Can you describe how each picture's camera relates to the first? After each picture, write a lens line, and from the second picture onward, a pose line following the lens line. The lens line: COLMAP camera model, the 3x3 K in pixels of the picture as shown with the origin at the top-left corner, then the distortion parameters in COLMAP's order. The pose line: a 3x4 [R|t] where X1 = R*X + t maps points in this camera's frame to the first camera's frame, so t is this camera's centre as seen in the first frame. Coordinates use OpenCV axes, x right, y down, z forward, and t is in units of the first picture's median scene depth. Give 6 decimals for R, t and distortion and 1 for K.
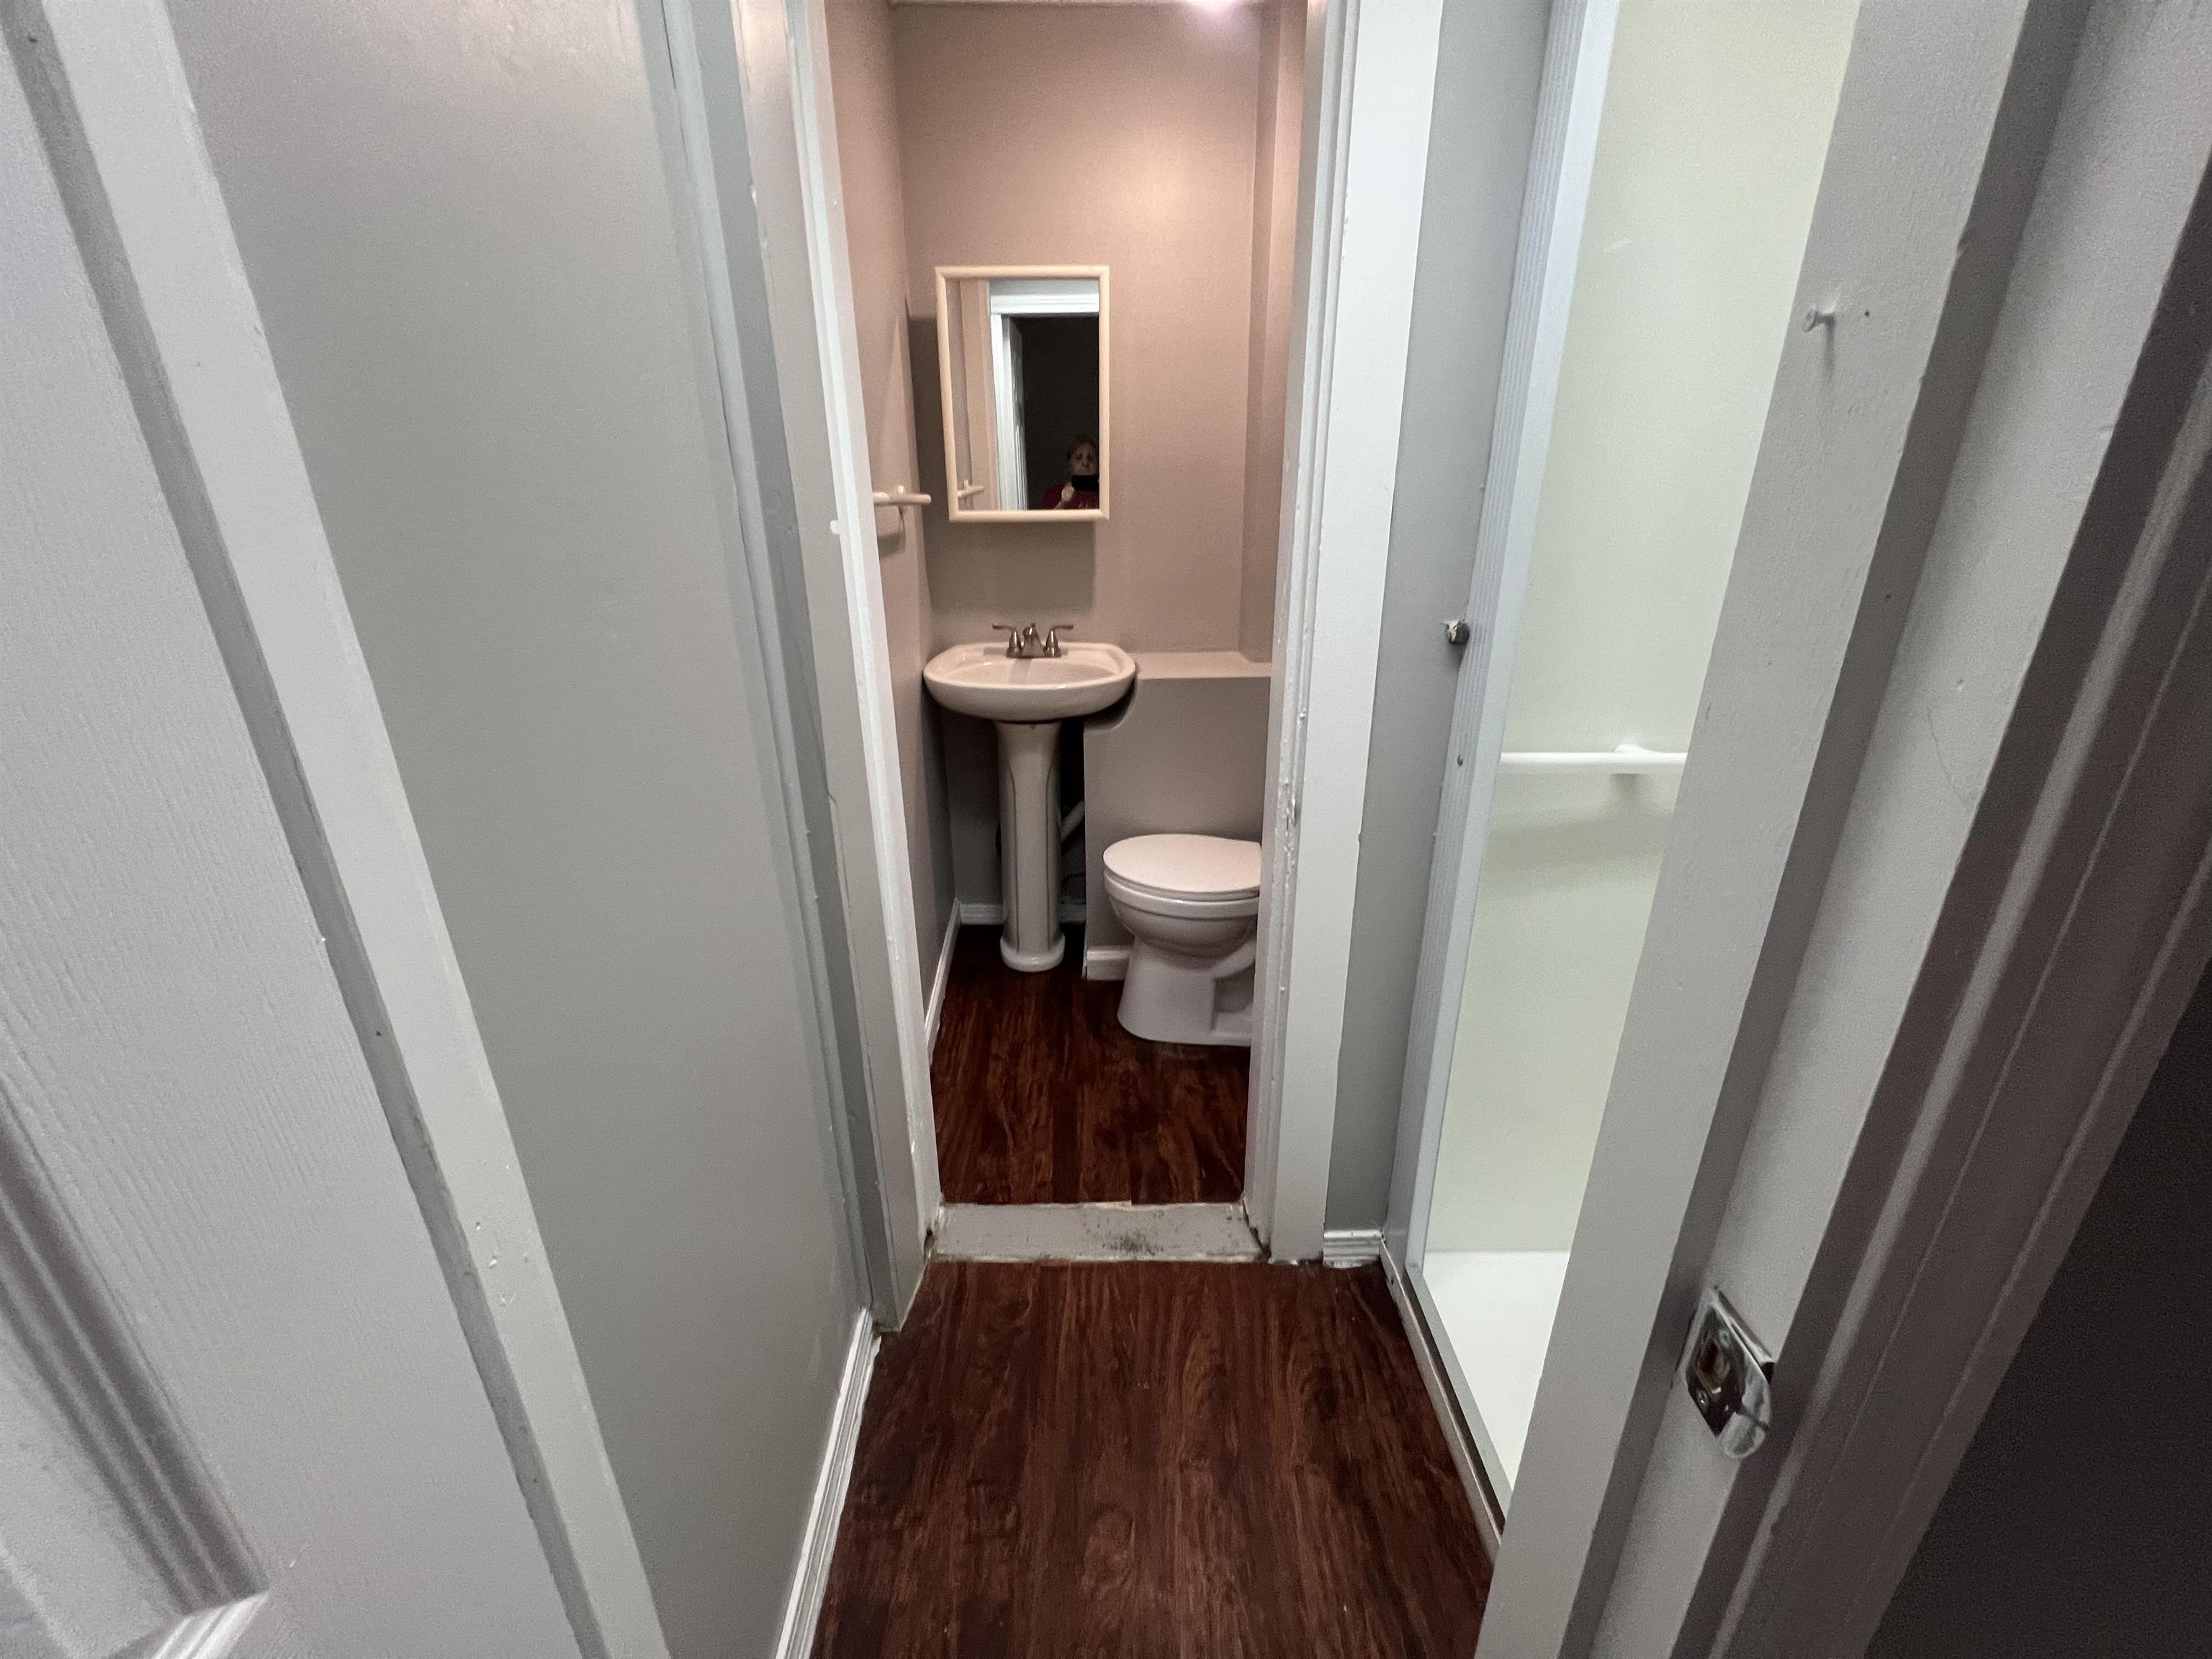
lens RADIAL K [[879.3, 0, 1105.0], [0, 879.3, 827.9], [0, 0, 1]] dist [-0.001990, -0.000112]
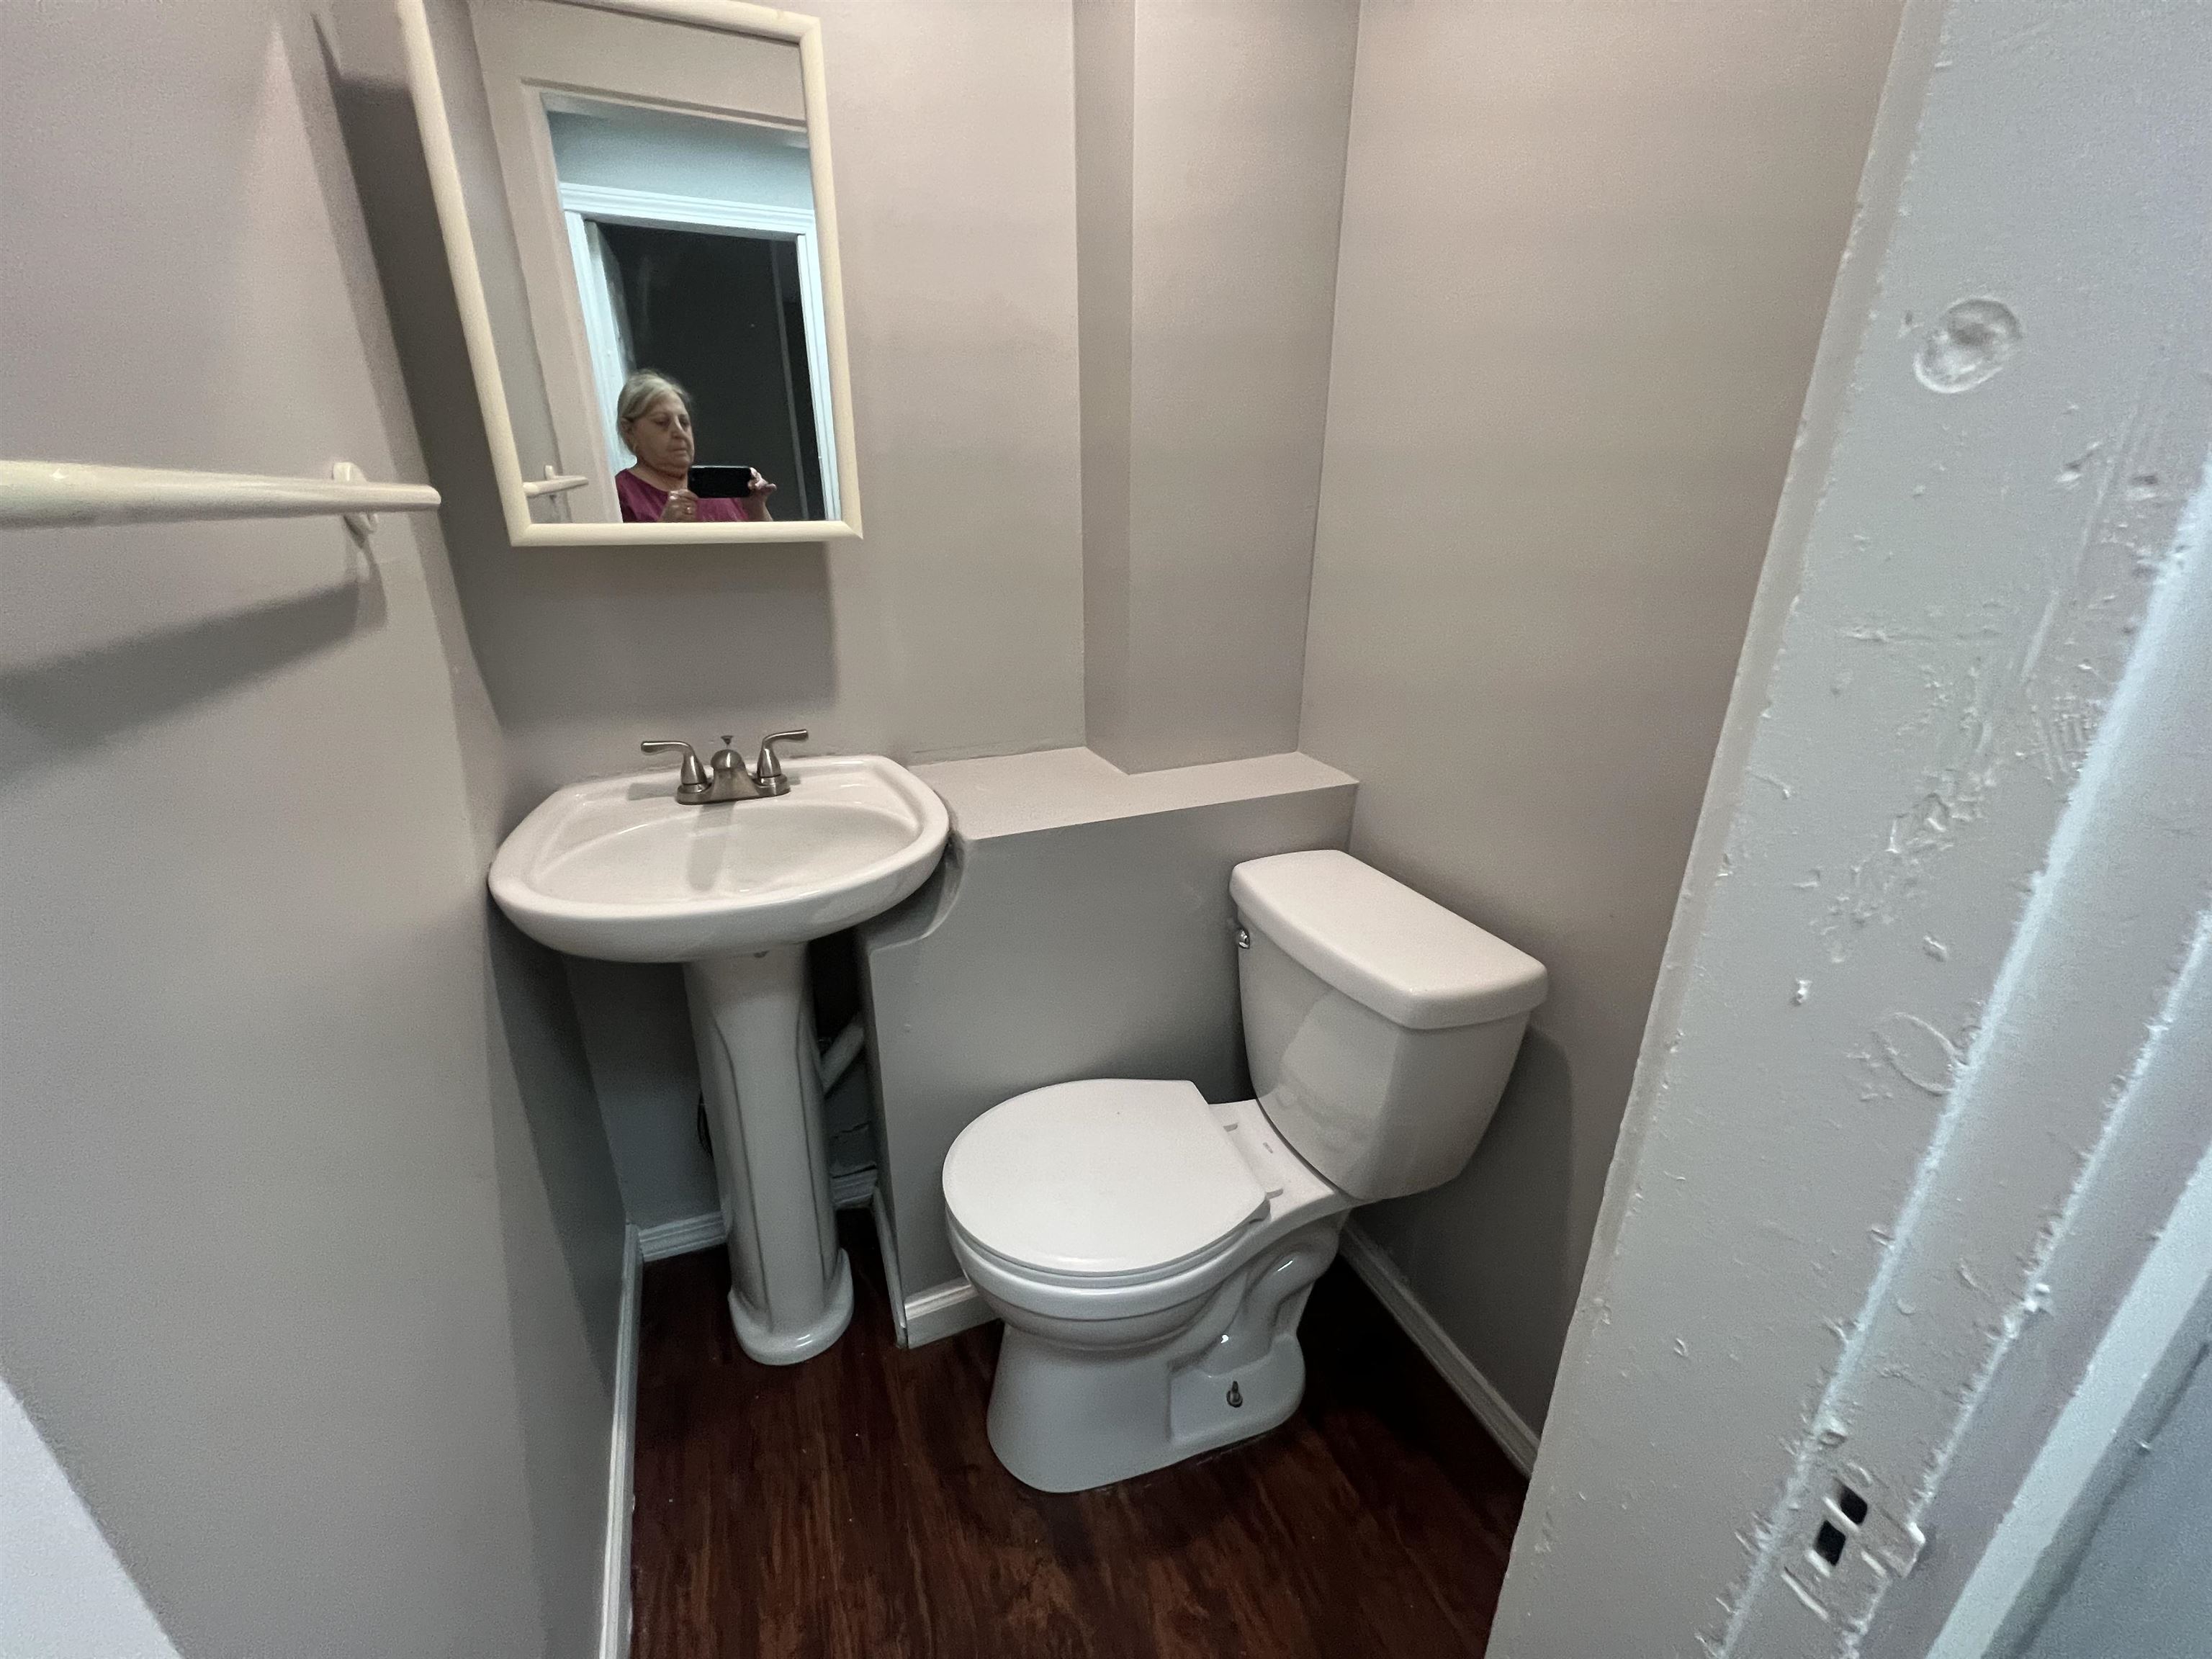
lens RADIAL K [[879.3, 0, 1109.0], [0, 879.3, 827.7], [0, 0, 1]] dist [-0.001990, -0.000112]
pose [[0.929423, -0.120762, 0.348697, -0.058946], [0.121452, 0.992396, 0.019971, -0.160585], [-0.348457, 0.023789, 0.937023, 0.427498]]
